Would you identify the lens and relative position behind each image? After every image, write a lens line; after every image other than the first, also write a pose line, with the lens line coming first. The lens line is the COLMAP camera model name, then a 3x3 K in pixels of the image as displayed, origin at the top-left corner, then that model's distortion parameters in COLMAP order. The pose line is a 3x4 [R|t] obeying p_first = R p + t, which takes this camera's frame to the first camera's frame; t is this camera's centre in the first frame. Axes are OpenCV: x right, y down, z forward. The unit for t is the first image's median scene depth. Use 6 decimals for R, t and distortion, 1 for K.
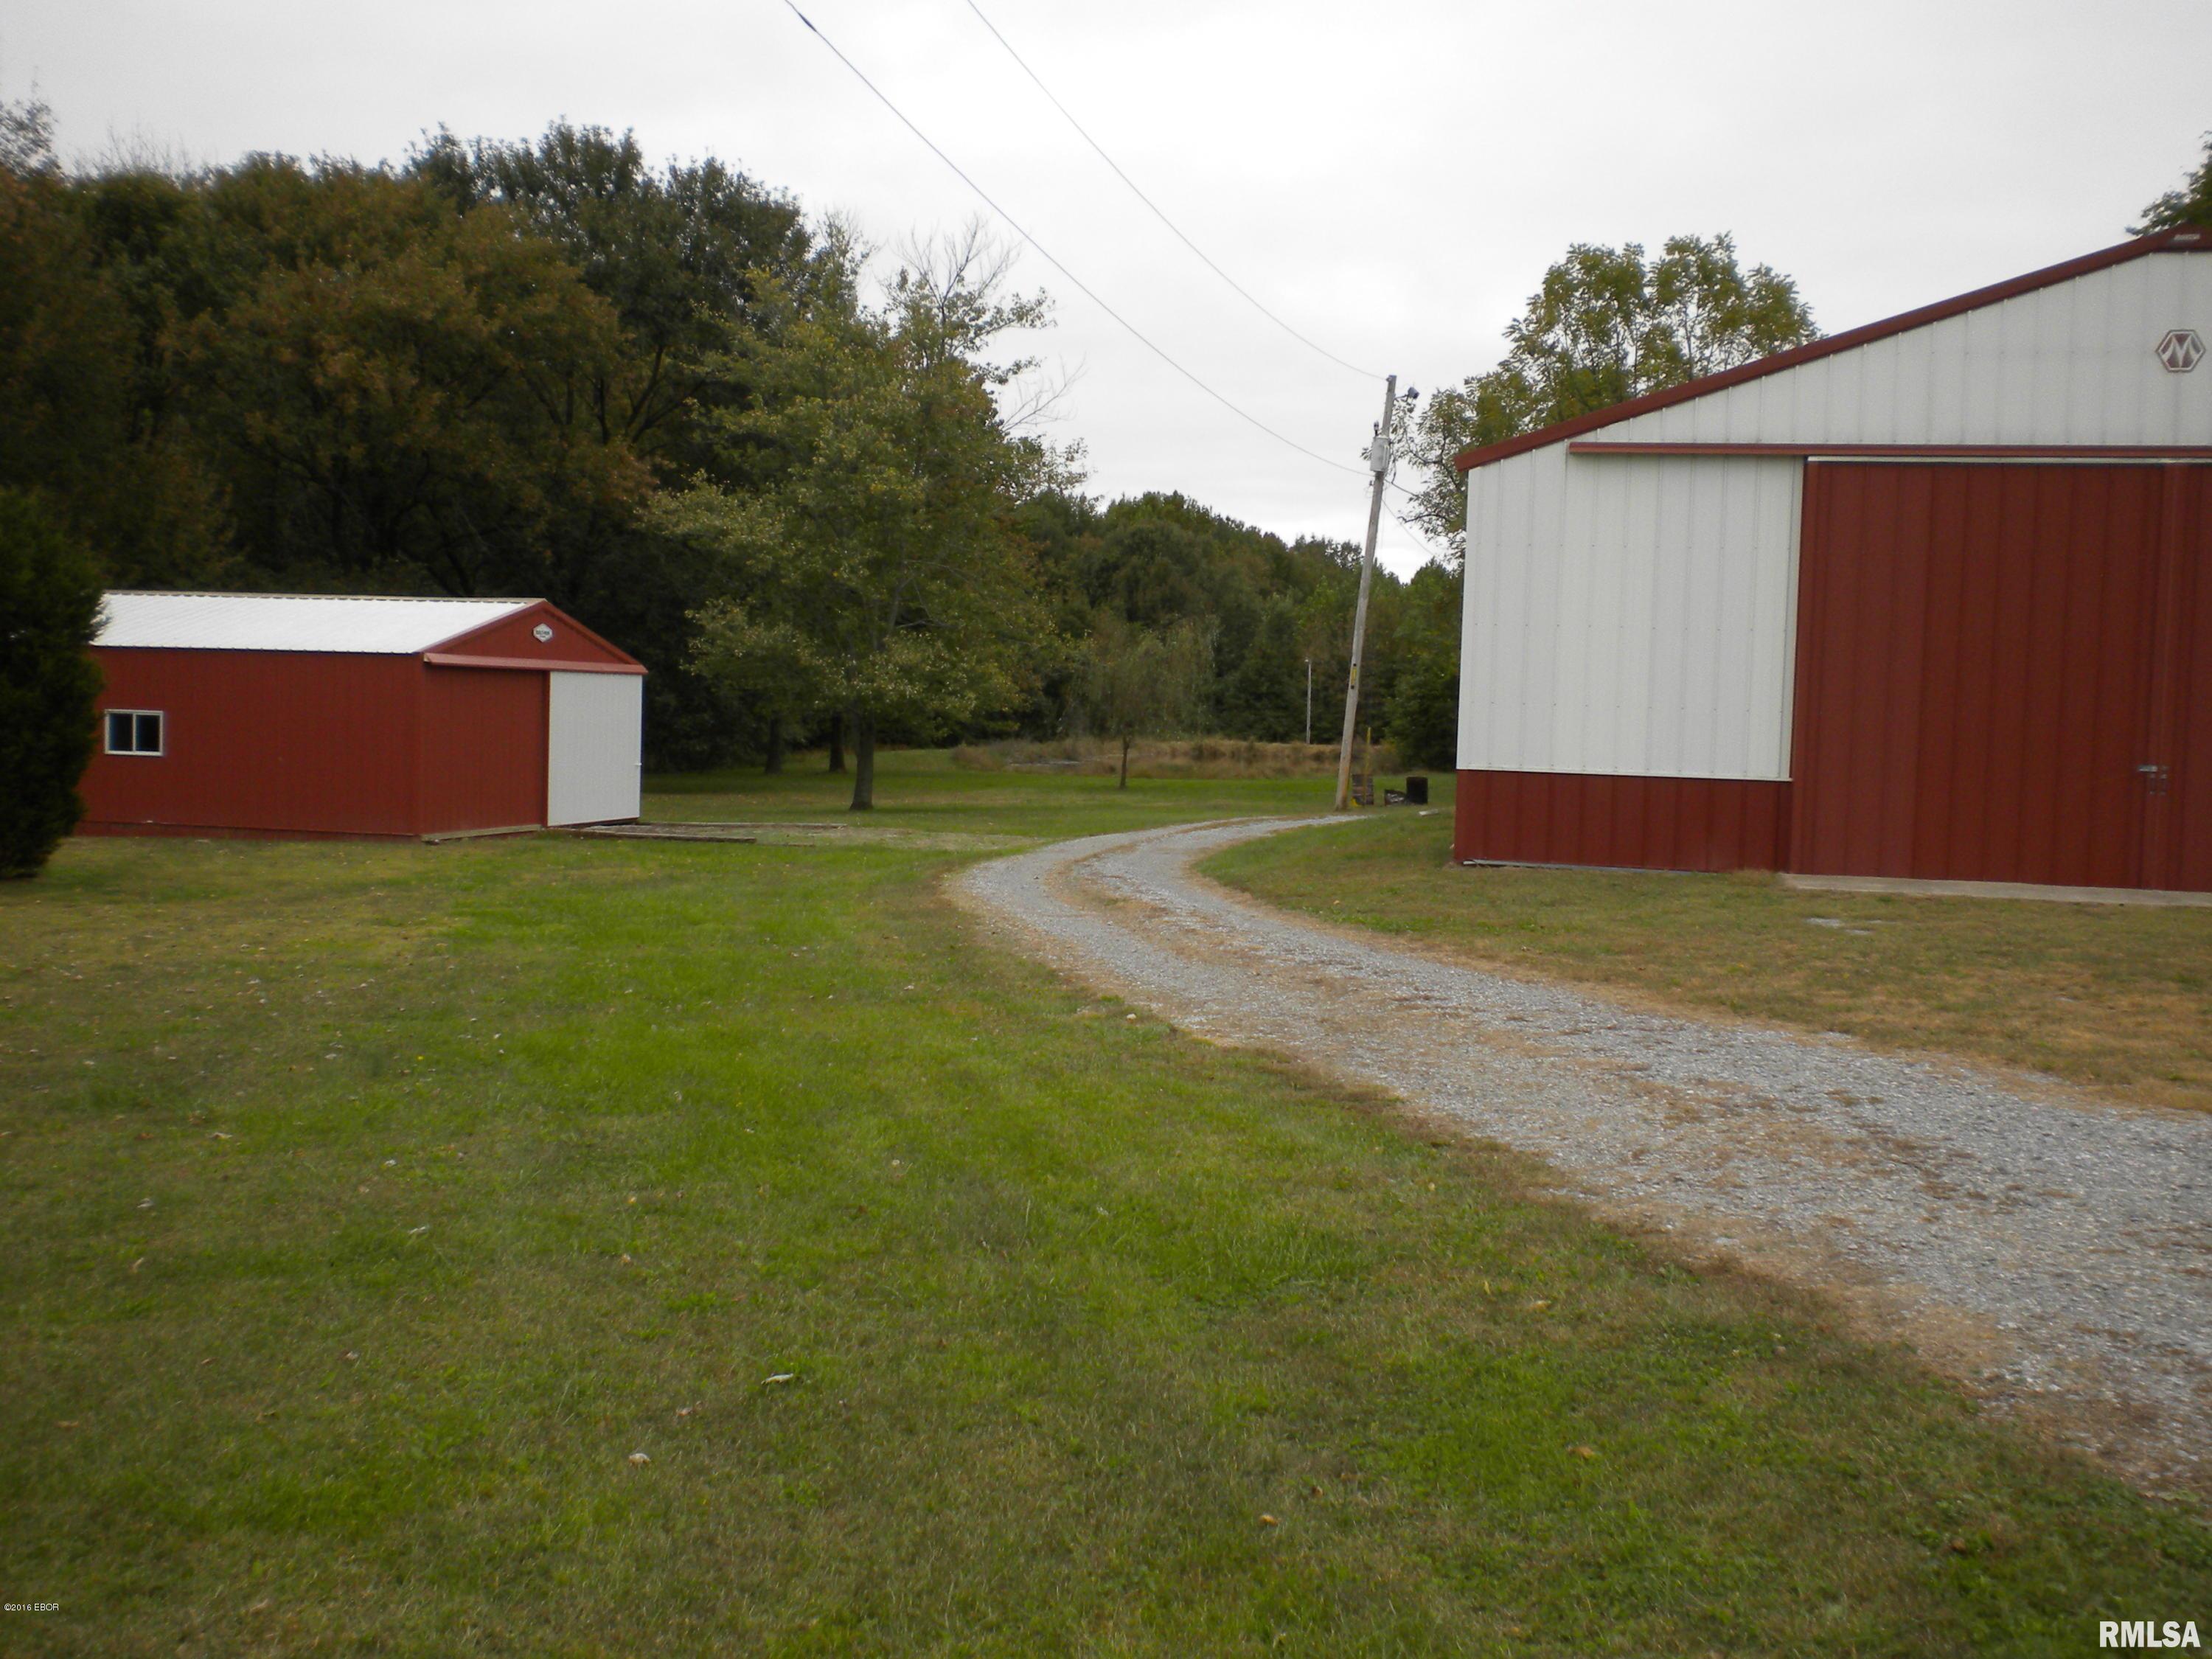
lens RADIAL K [[2265.0, 0, 1176.8], [0, 2265.0, 826.2], [0, 0, 1]] dist [0.016851, 0.000000]
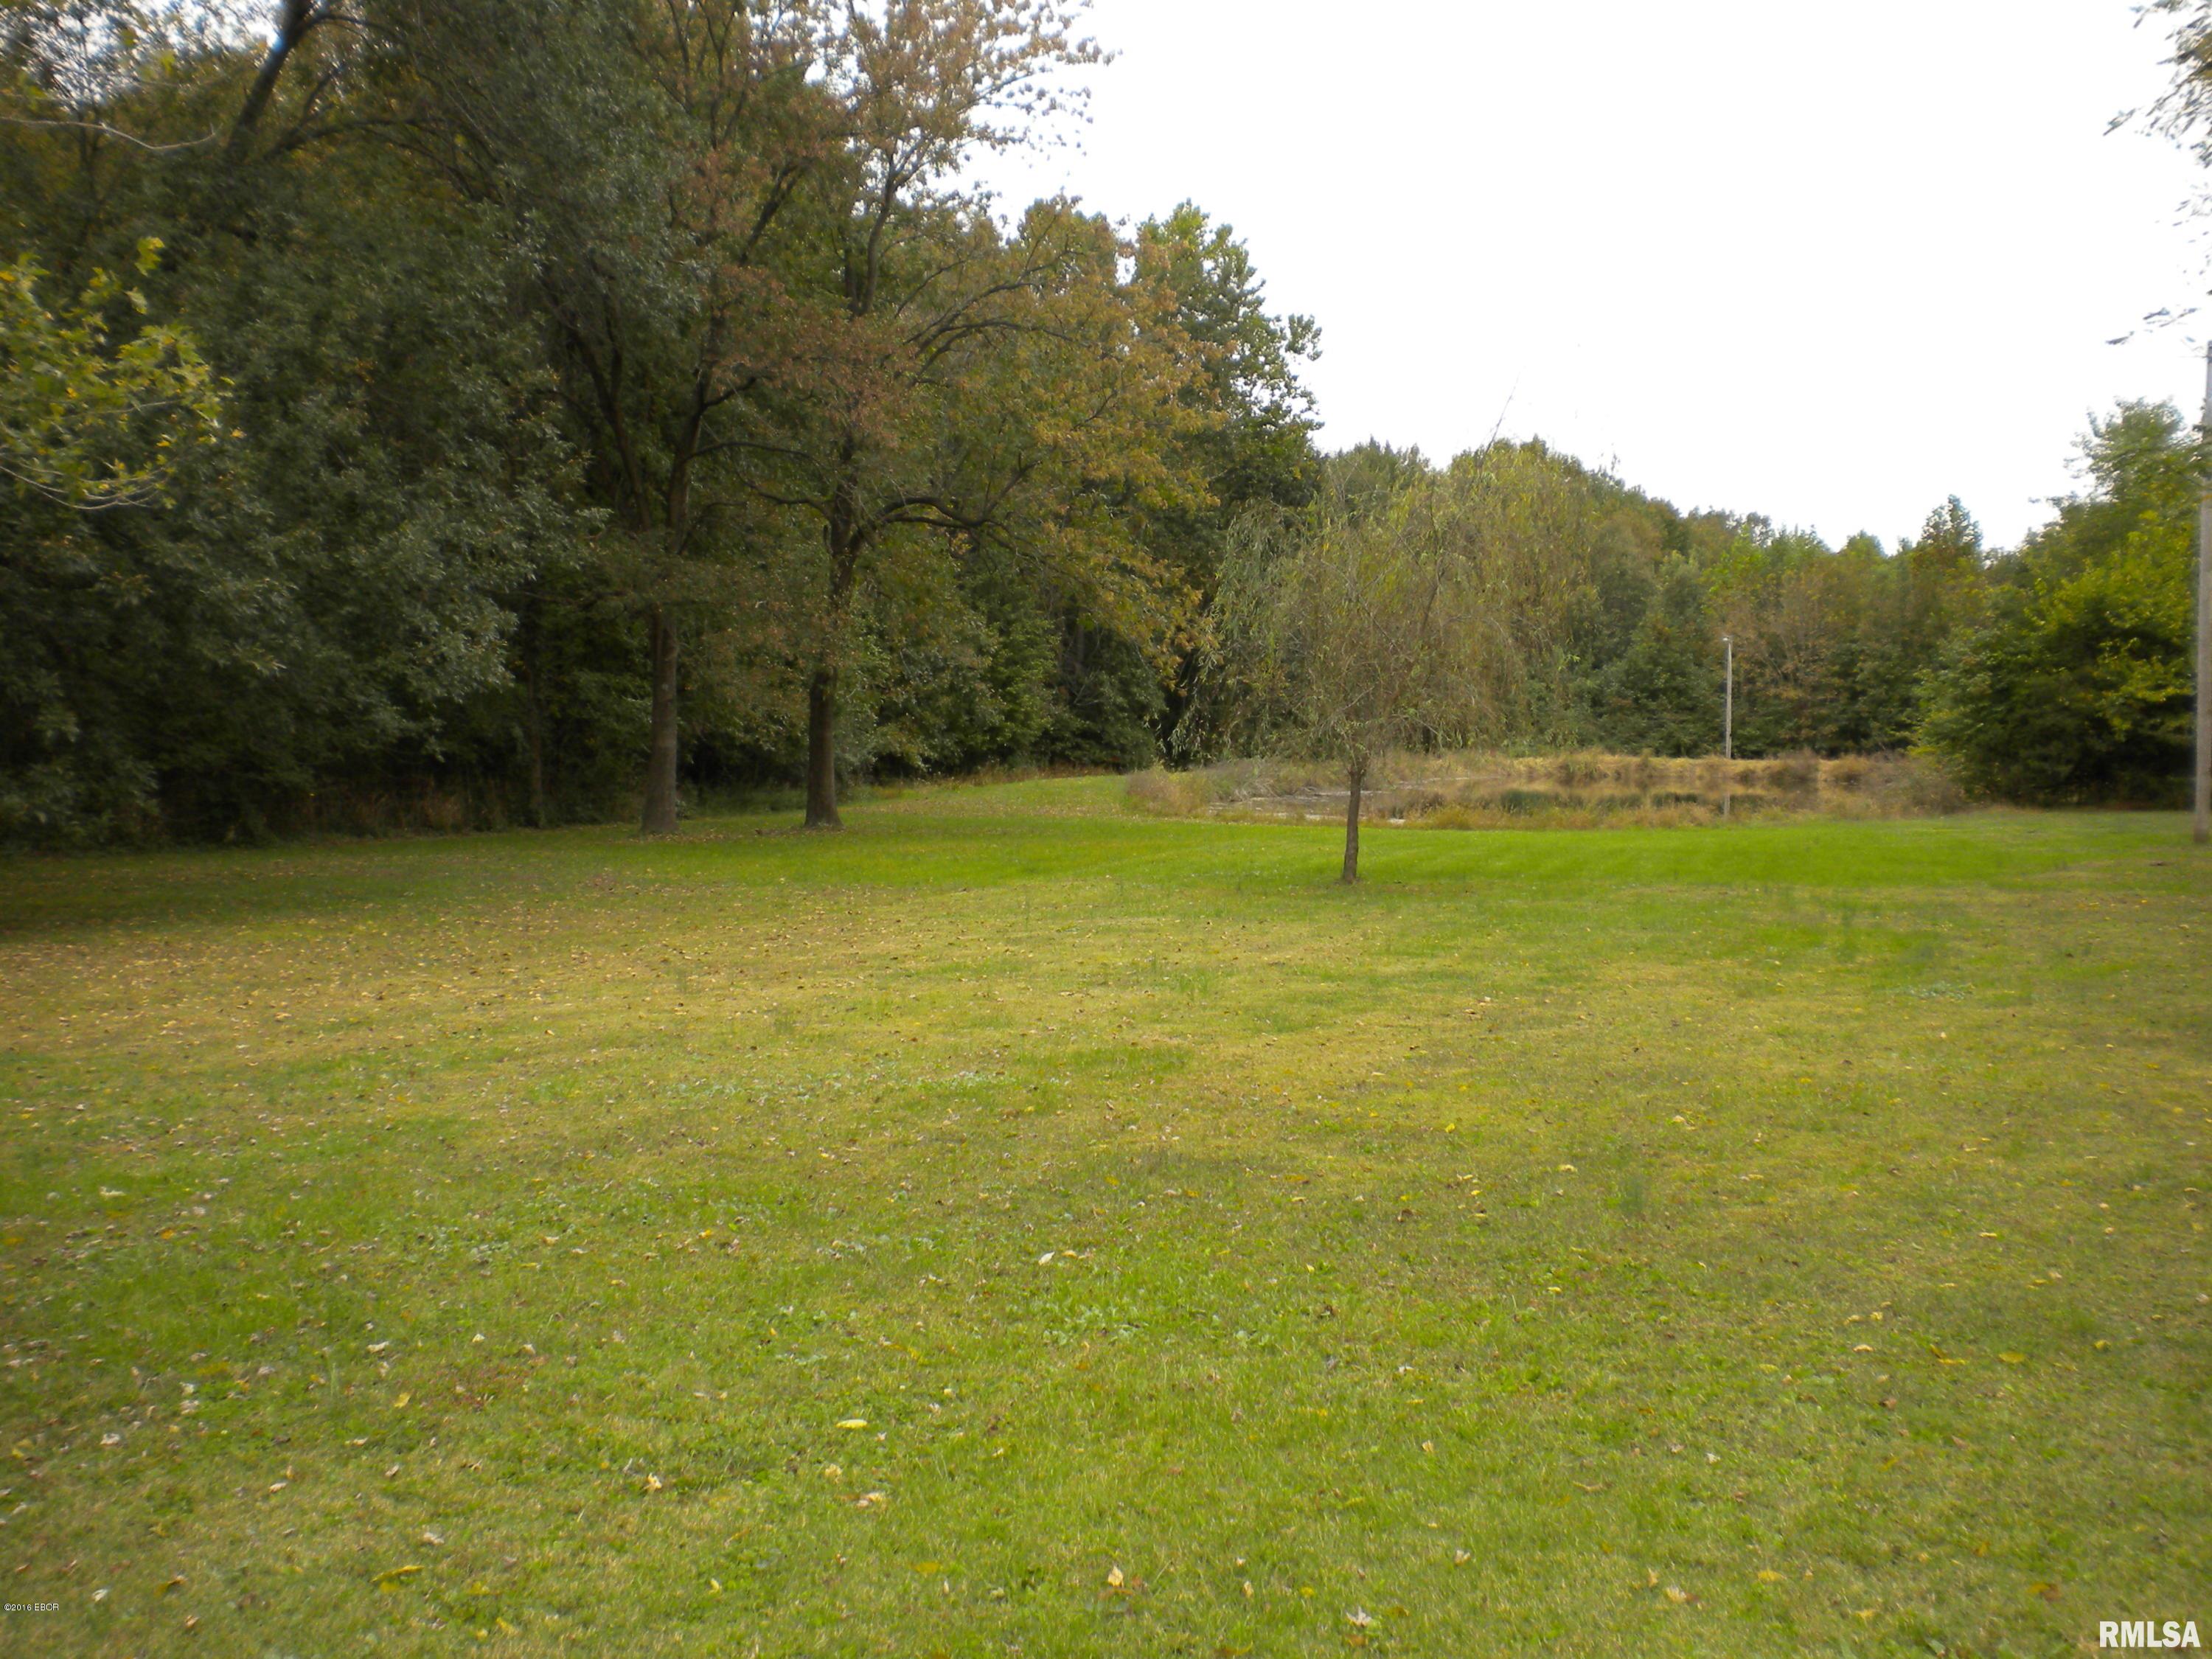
lens RADIAL K [[2265.0, 0, 1083.6], [0, 2265.0, 815.6], [0, 0, 1]] dist [0.016851, 0.000000]
pose [[0.979429, -0.008871, -0.201594, 0.035122], [0.006121, 0.999880, -0.014261, -0.084406], [0.201697, 0.012734, 0.979365, 2.286655]]
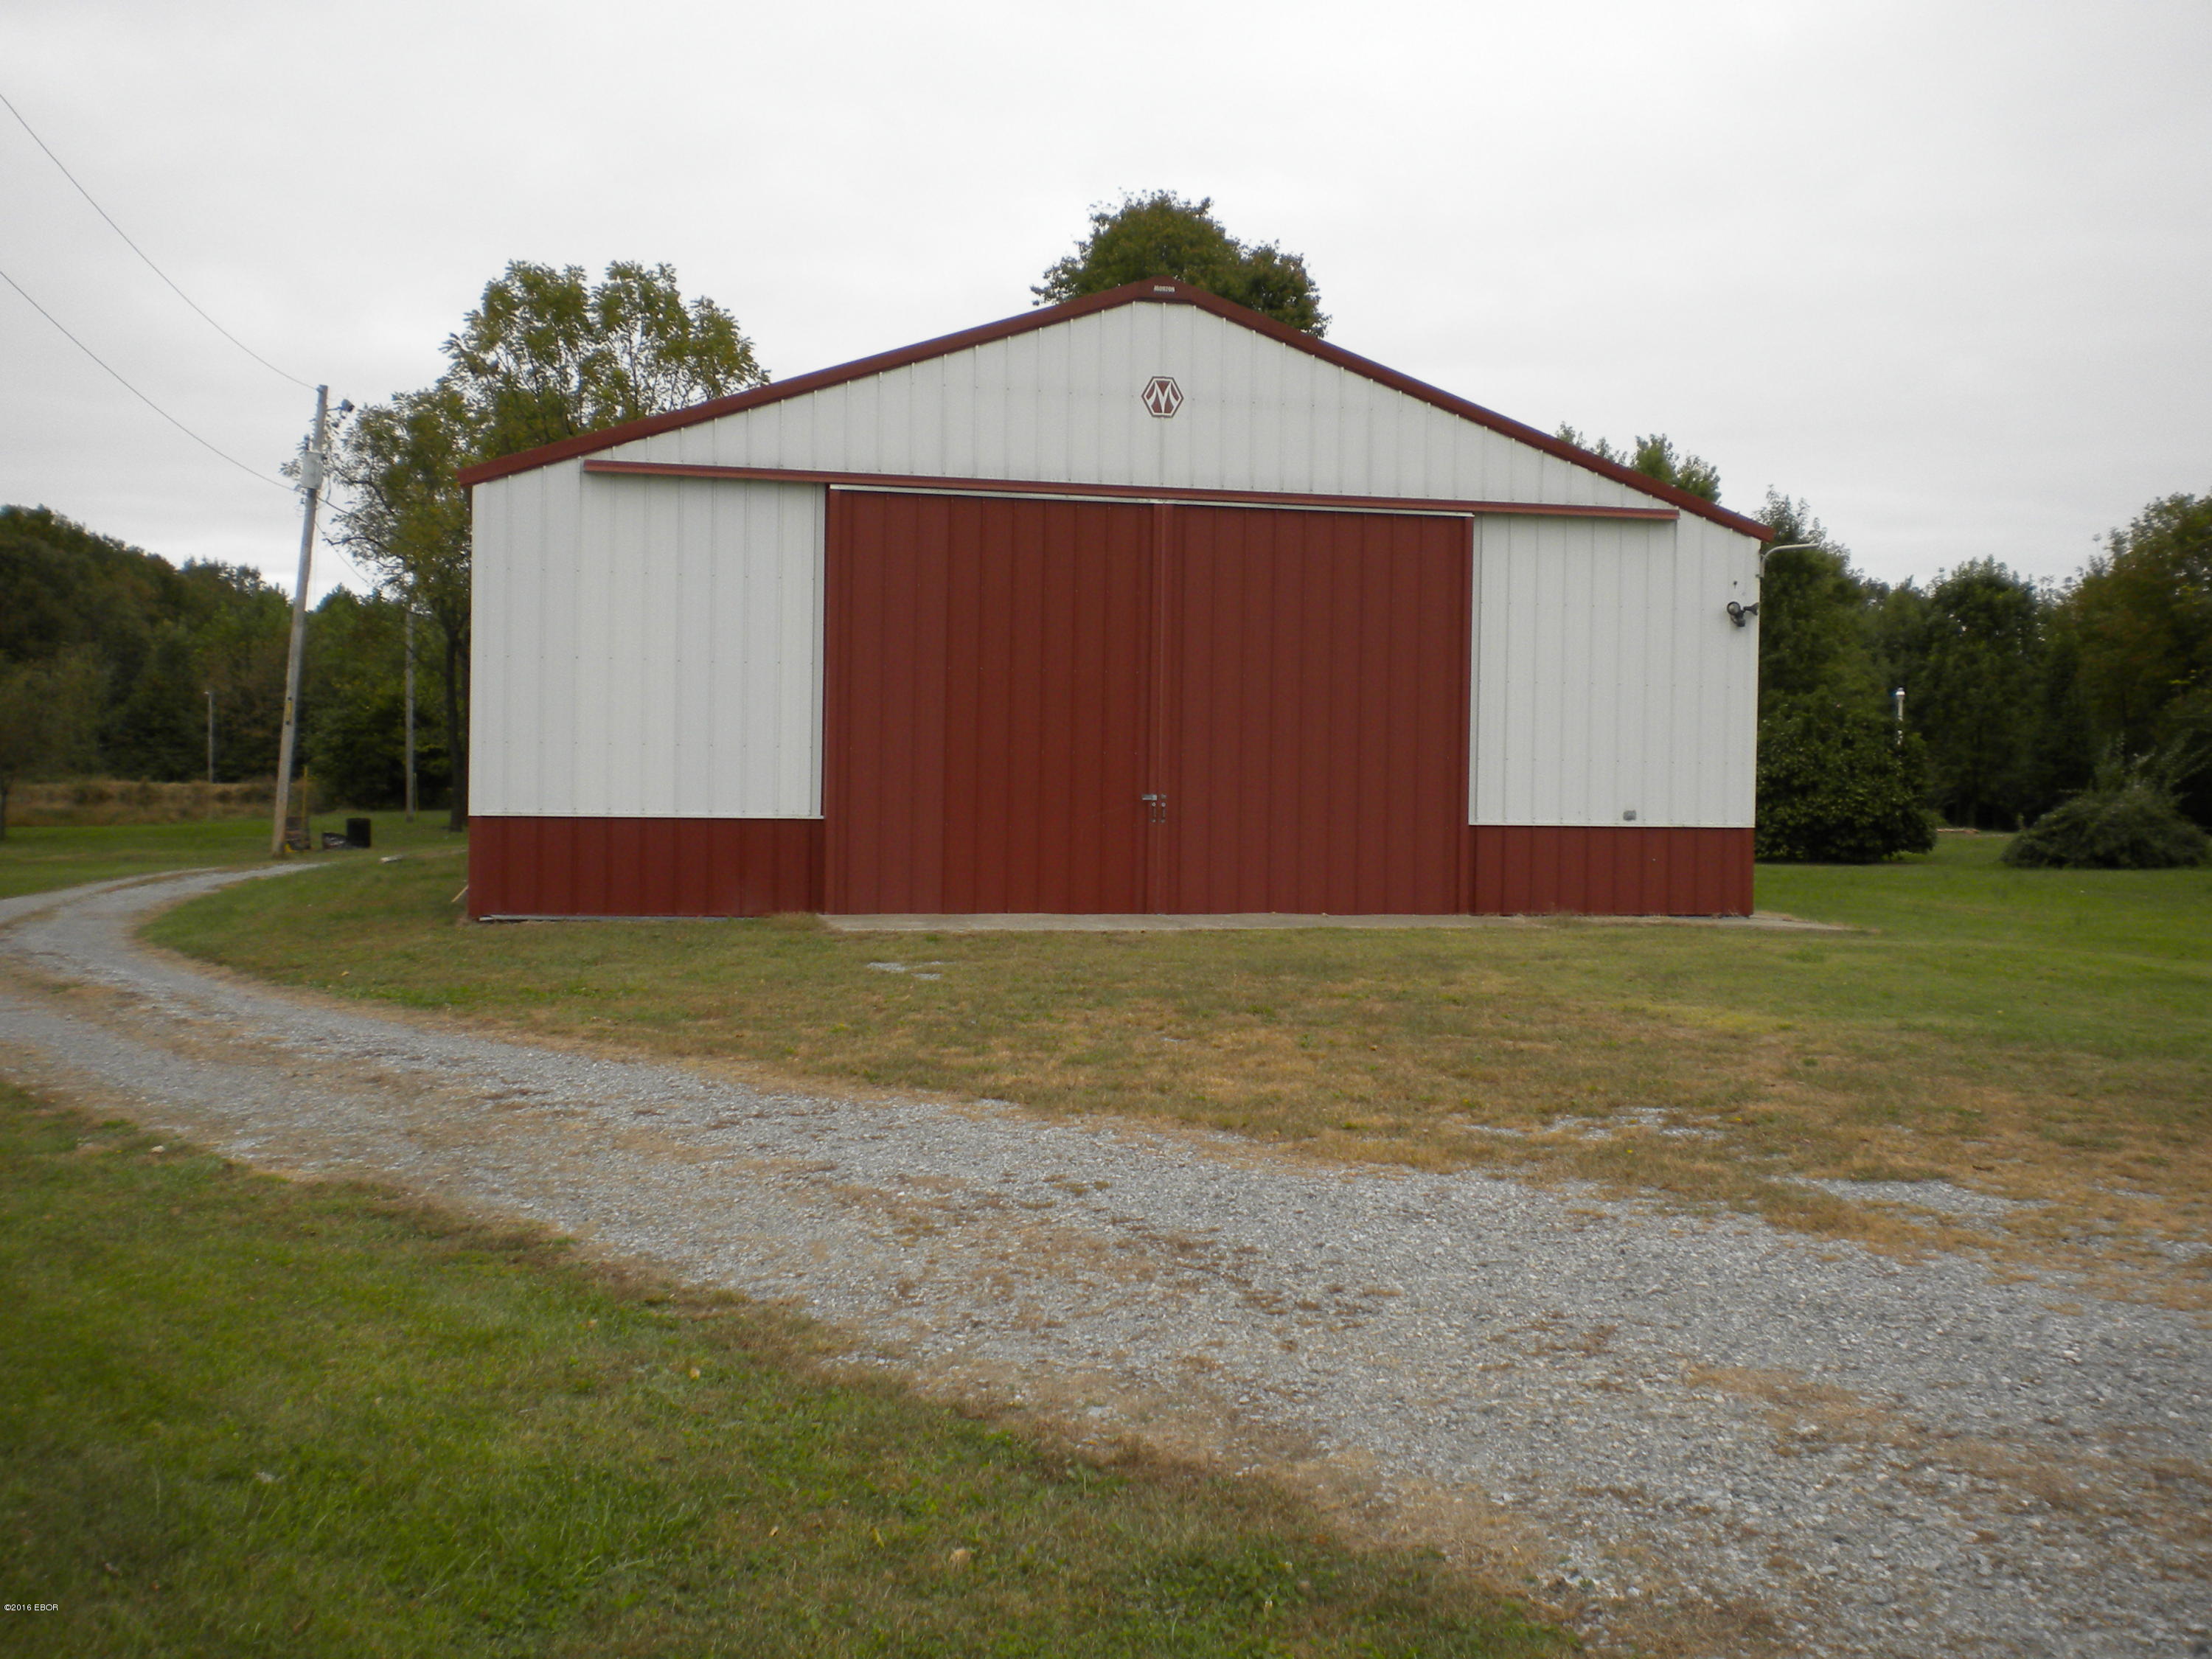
lens RADIAL K [[2265.0, 0, 1096.2], [0, 2265.0, 817.3], [0, 0, 1]] dist [0.016851, 0.000000]
pose [[0.907260, -0.027096, 0.419697, -0.028906], [0.034386, 0.999360, -0.009812, -0.007145], [-0.419163, 0.023334, 0.907611, 0.073939]]
